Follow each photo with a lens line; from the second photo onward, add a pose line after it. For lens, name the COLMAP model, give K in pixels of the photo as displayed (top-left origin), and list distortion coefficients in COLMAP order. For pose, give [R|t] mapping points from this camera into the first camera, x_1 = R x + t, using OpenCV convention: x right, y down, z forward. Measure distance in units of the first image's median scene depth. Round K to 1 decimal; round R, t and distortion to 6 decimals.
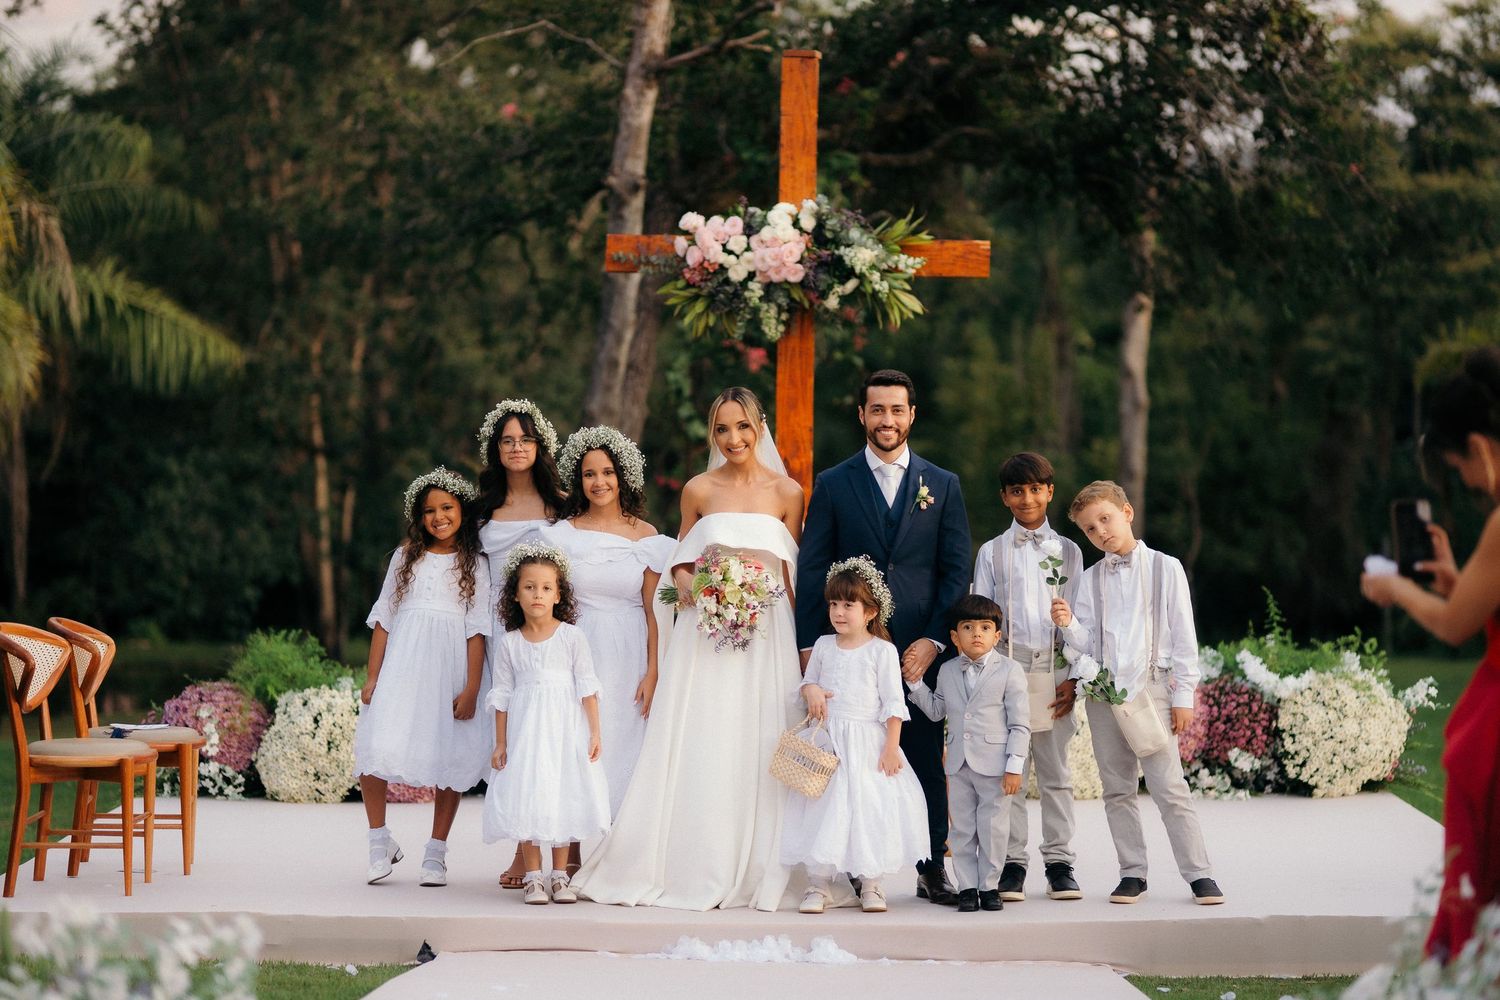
lens RADIAL K [[3679.4, 0, 750.0], [0, 3679.4, 500.0], [0, 0, 1]] dist [-0.021800, -0.674063]
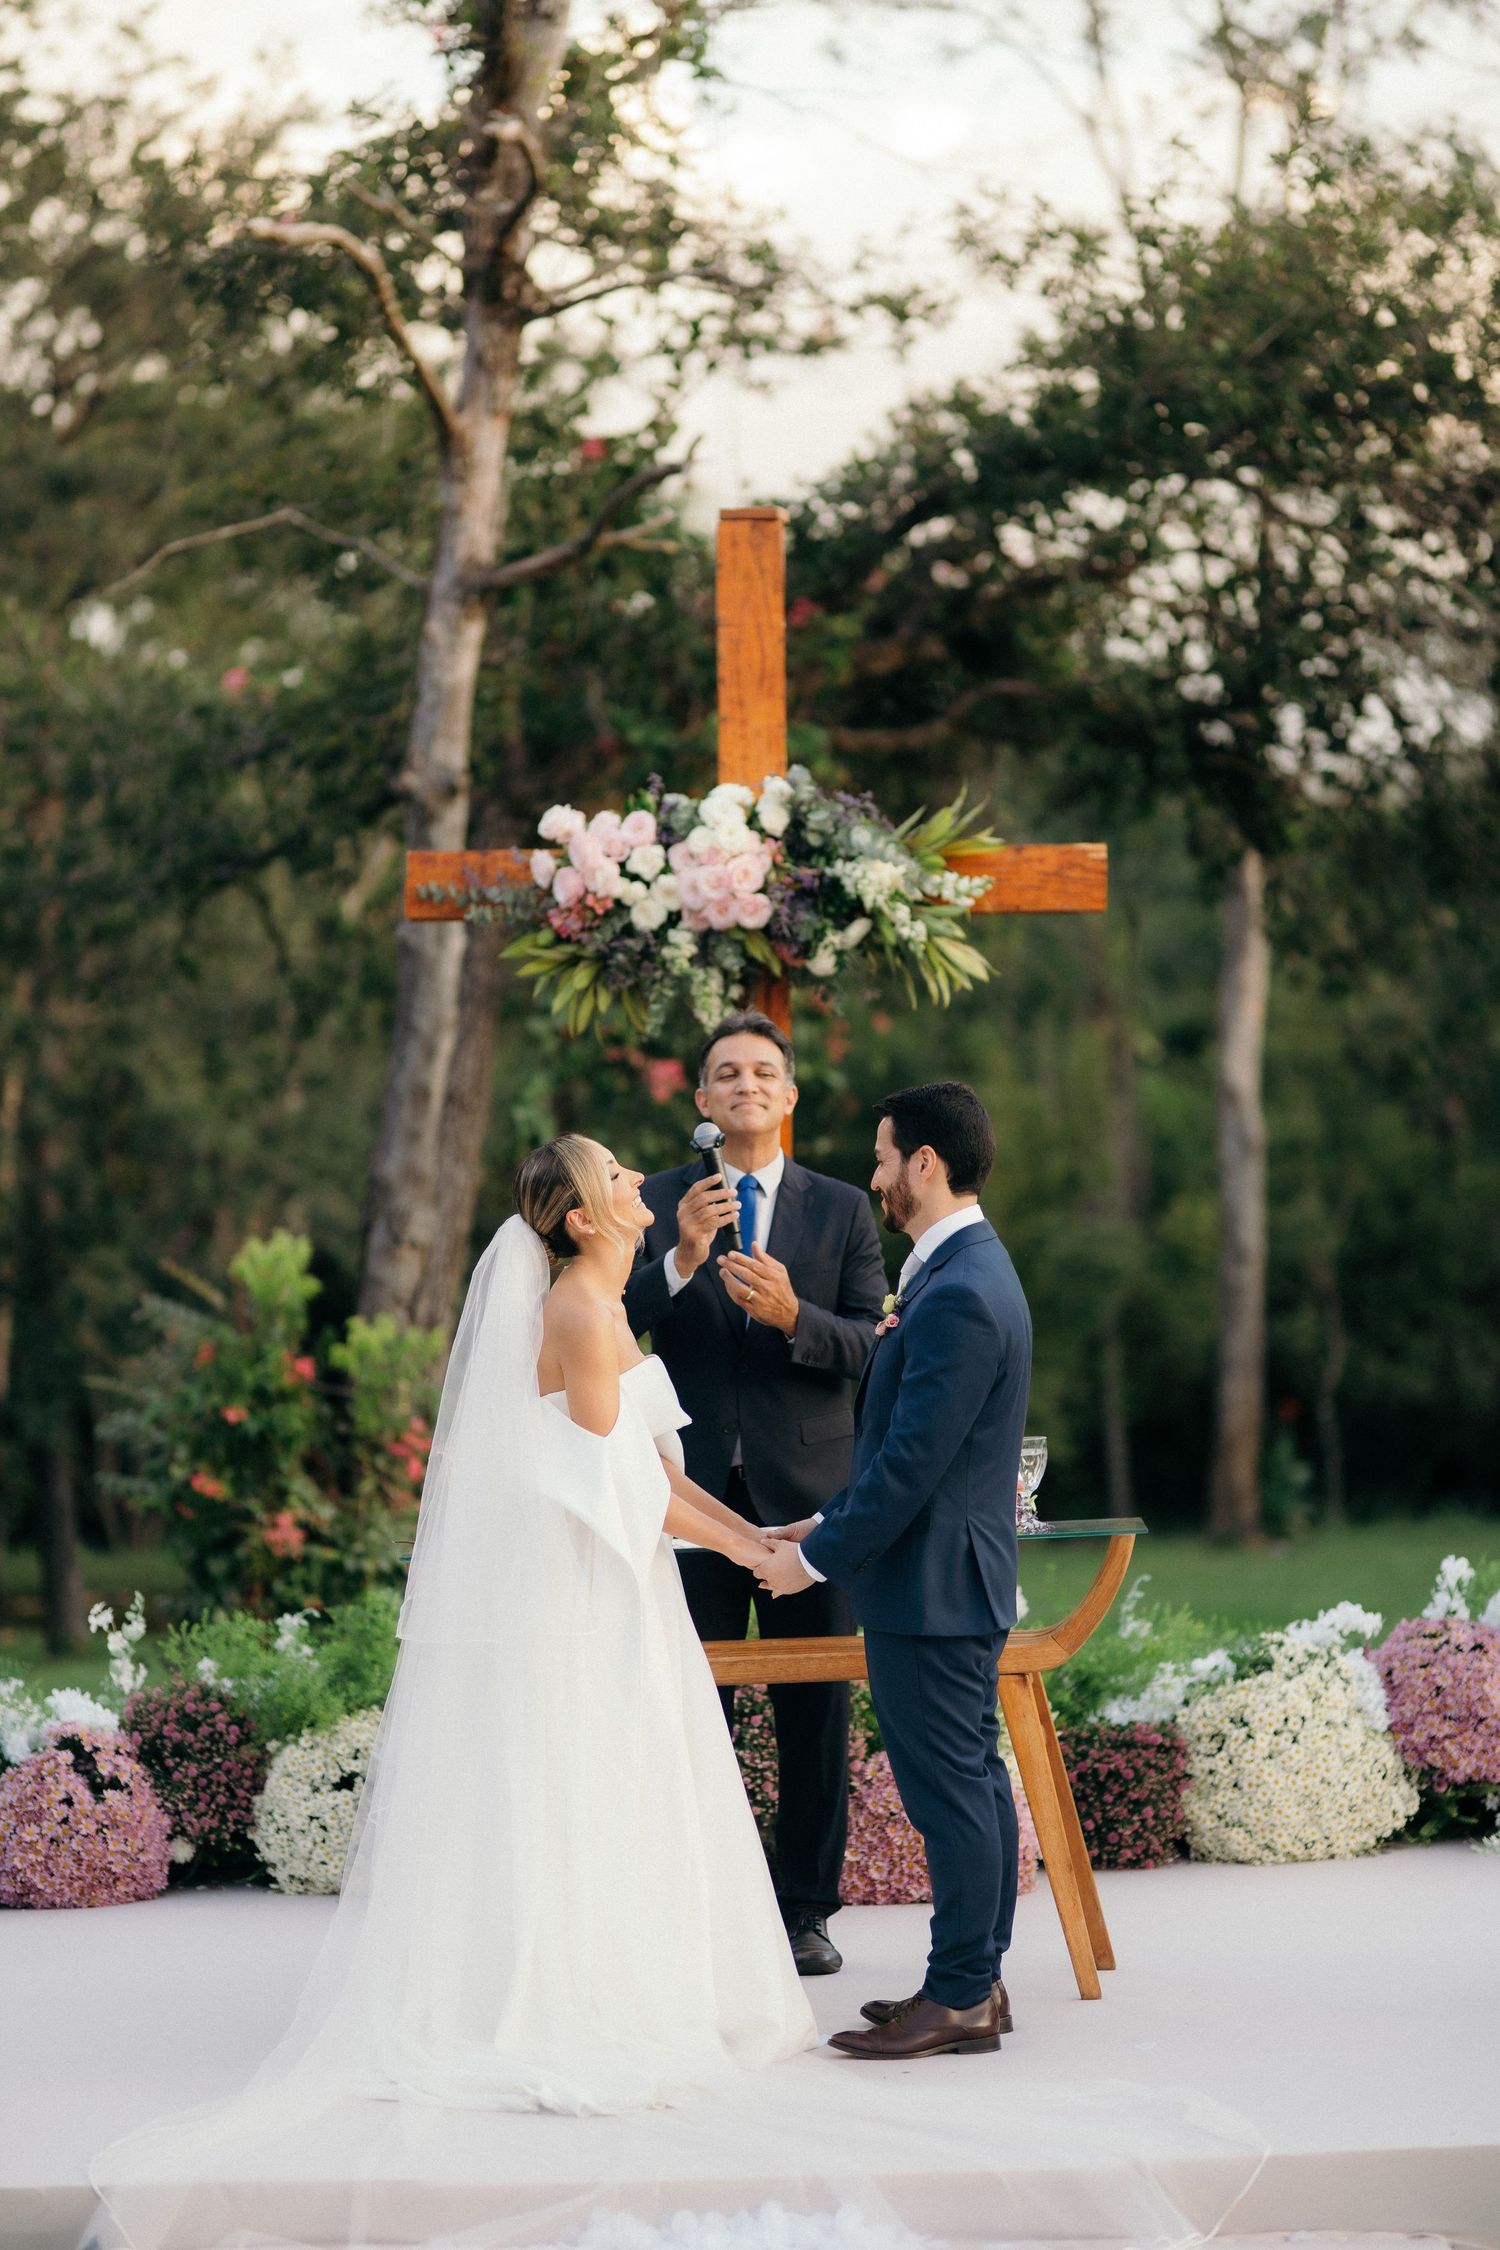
lens RADIAL K [[5519.1, 0, 750.0], [0, 5519.1, 1125.0], [0, 0, 1]] dist [-0.021800, -0.674063]
pose [[0.999303, -0.028931, 0.023580, -0.008349], [0.029683, 0.999041, -0.032187, -0.003665], [-0.022626, 0.032865, 0.999204, 0.179803]]
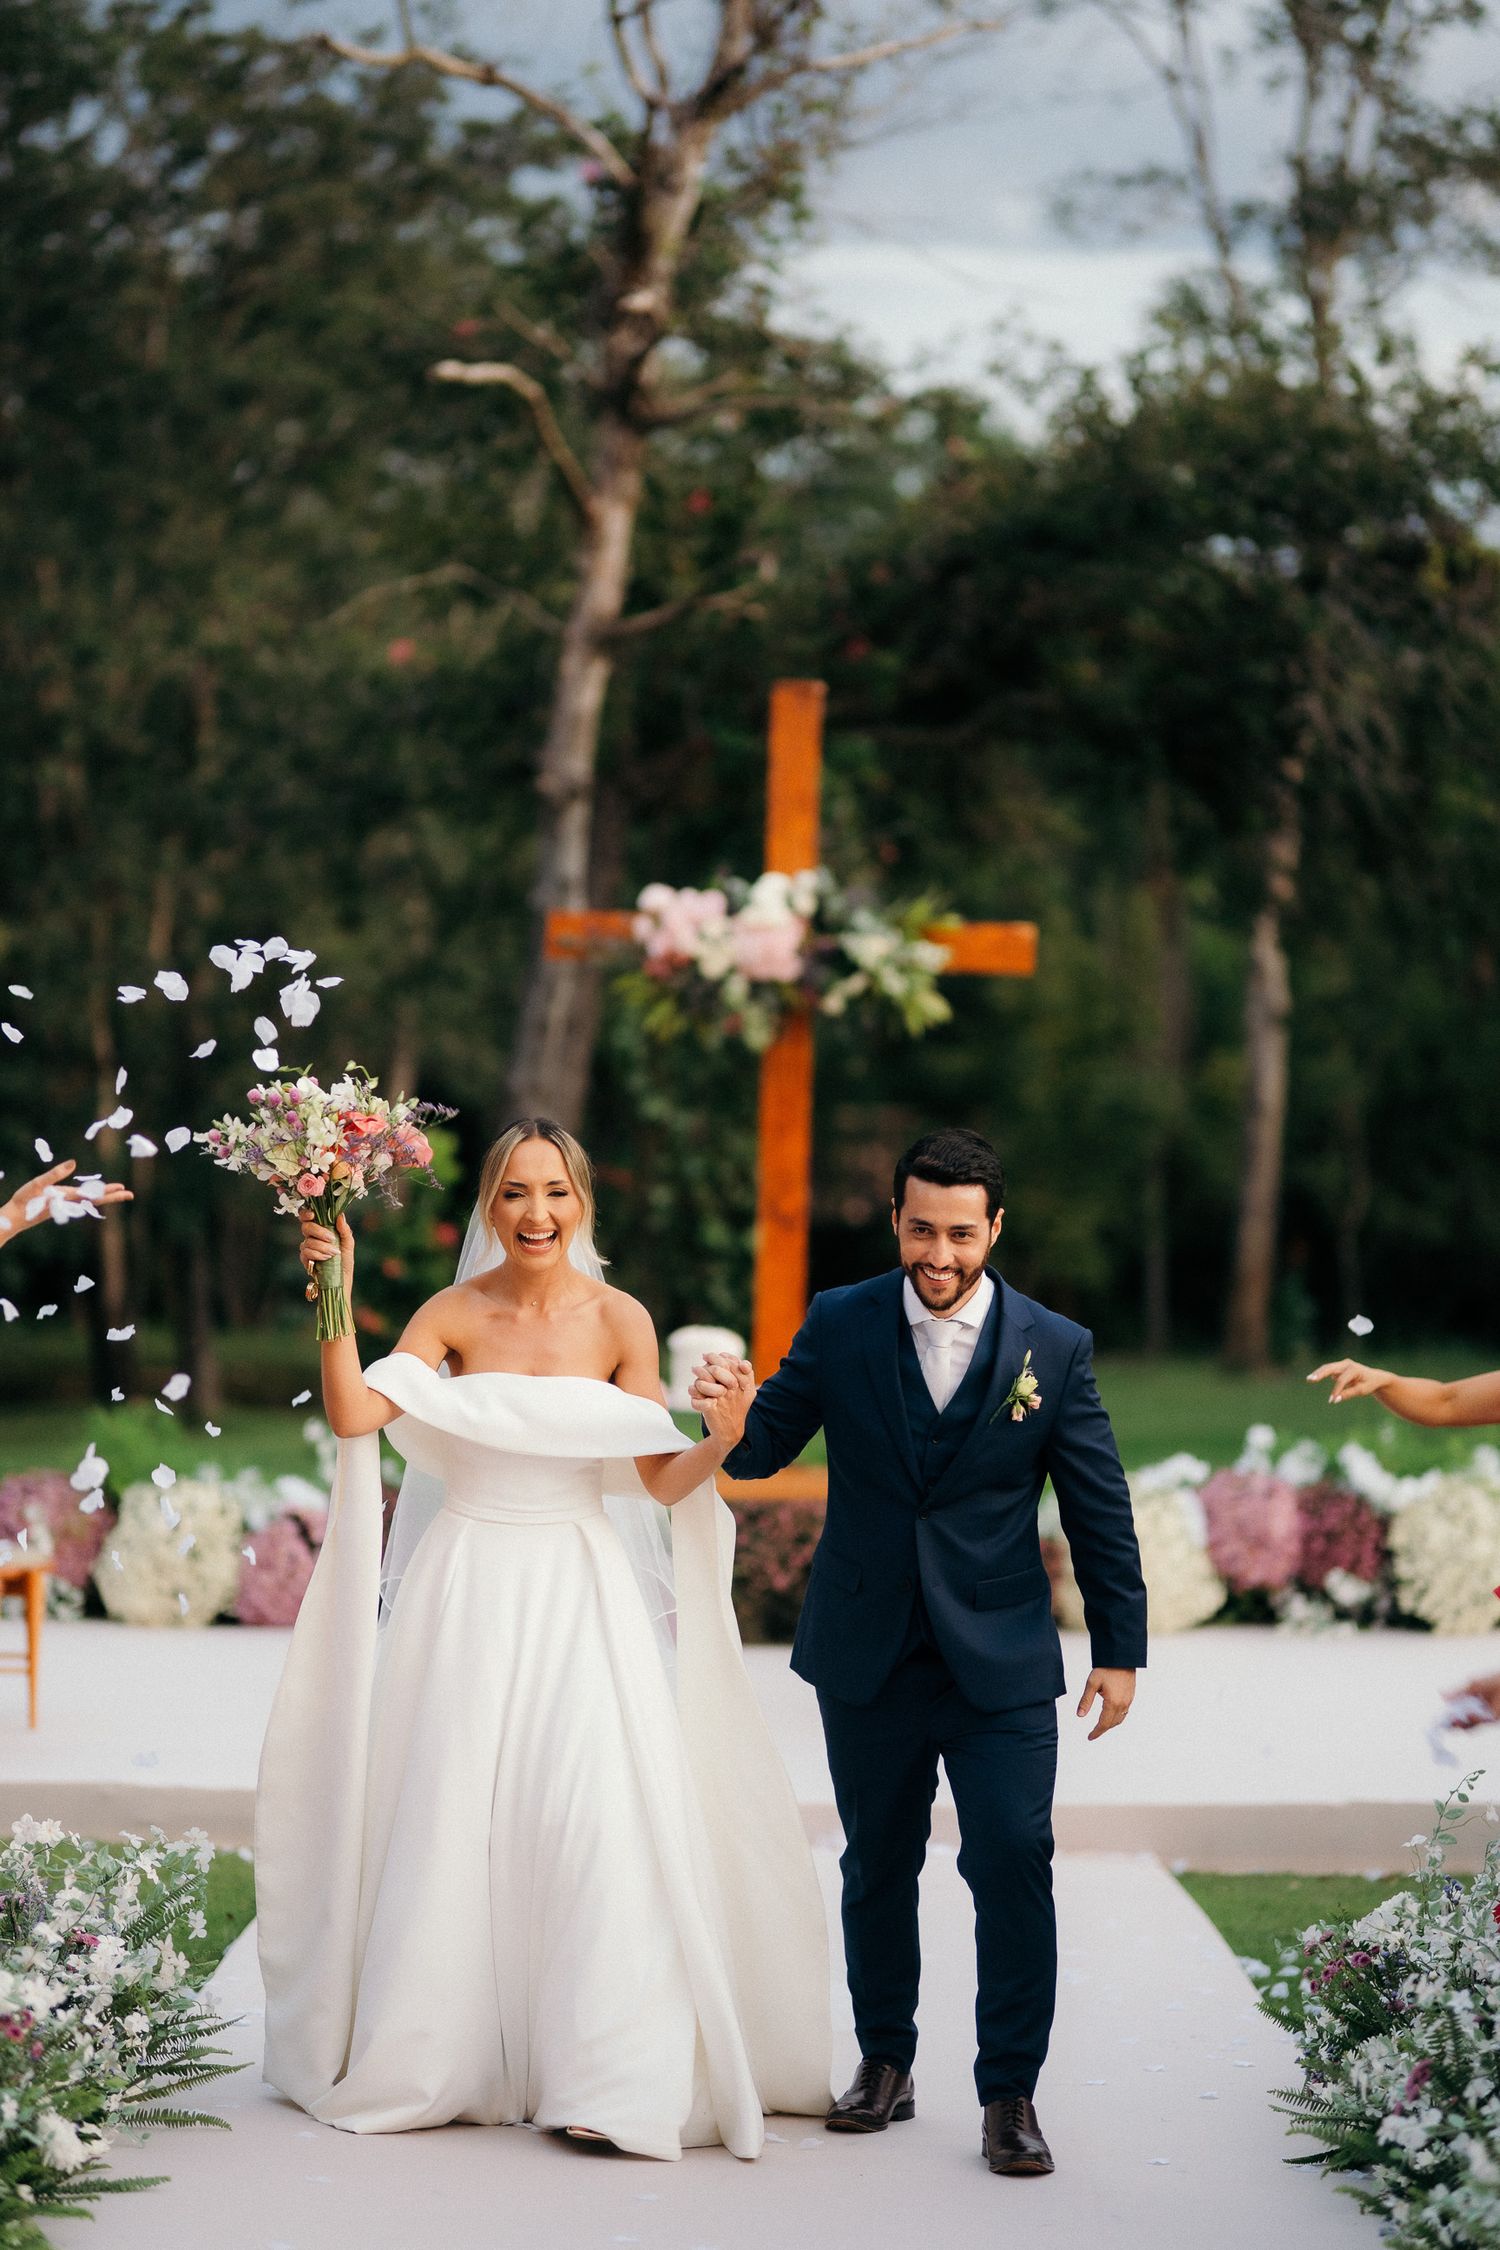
lens RADIAL K [[5519.1, 0, 750.0], [0, 5519.1, 1125.0], [0, 0, 1]] dist [-0.021800, -0.674063]
pose [[0.999902, 0.012227, 0.006775, -0.003349], [-0.012272, 0.999902, 0.006704, -0.034827], [-0.006693, -0.006787, 0.999955, -0.184076]]
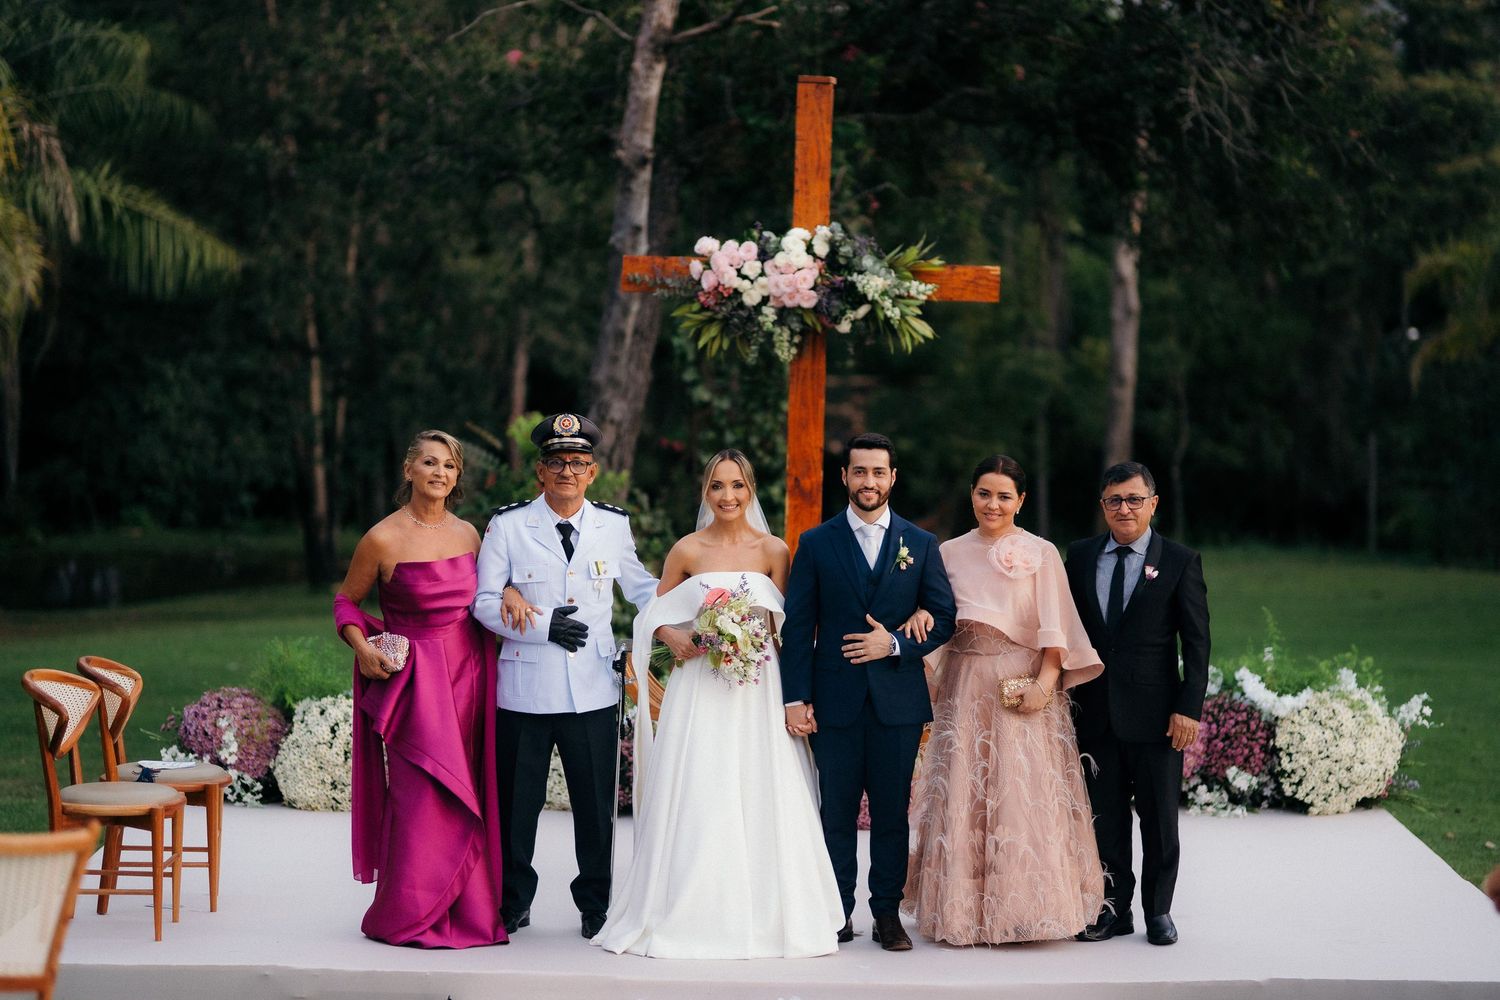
lens RADIAL K [[3679.4, 0, 750.0], [0, 3679.4, 500.0], [0, 0, 1]] dist [-0.021800, -0.674063]
pose [[0.999927, 0.011023, 0.004862, -0.007999], [-0.011209, 0.999140, 0.039910, -0.045512], [-0.004418, -0.039961, 0.999191, -0.016991]]
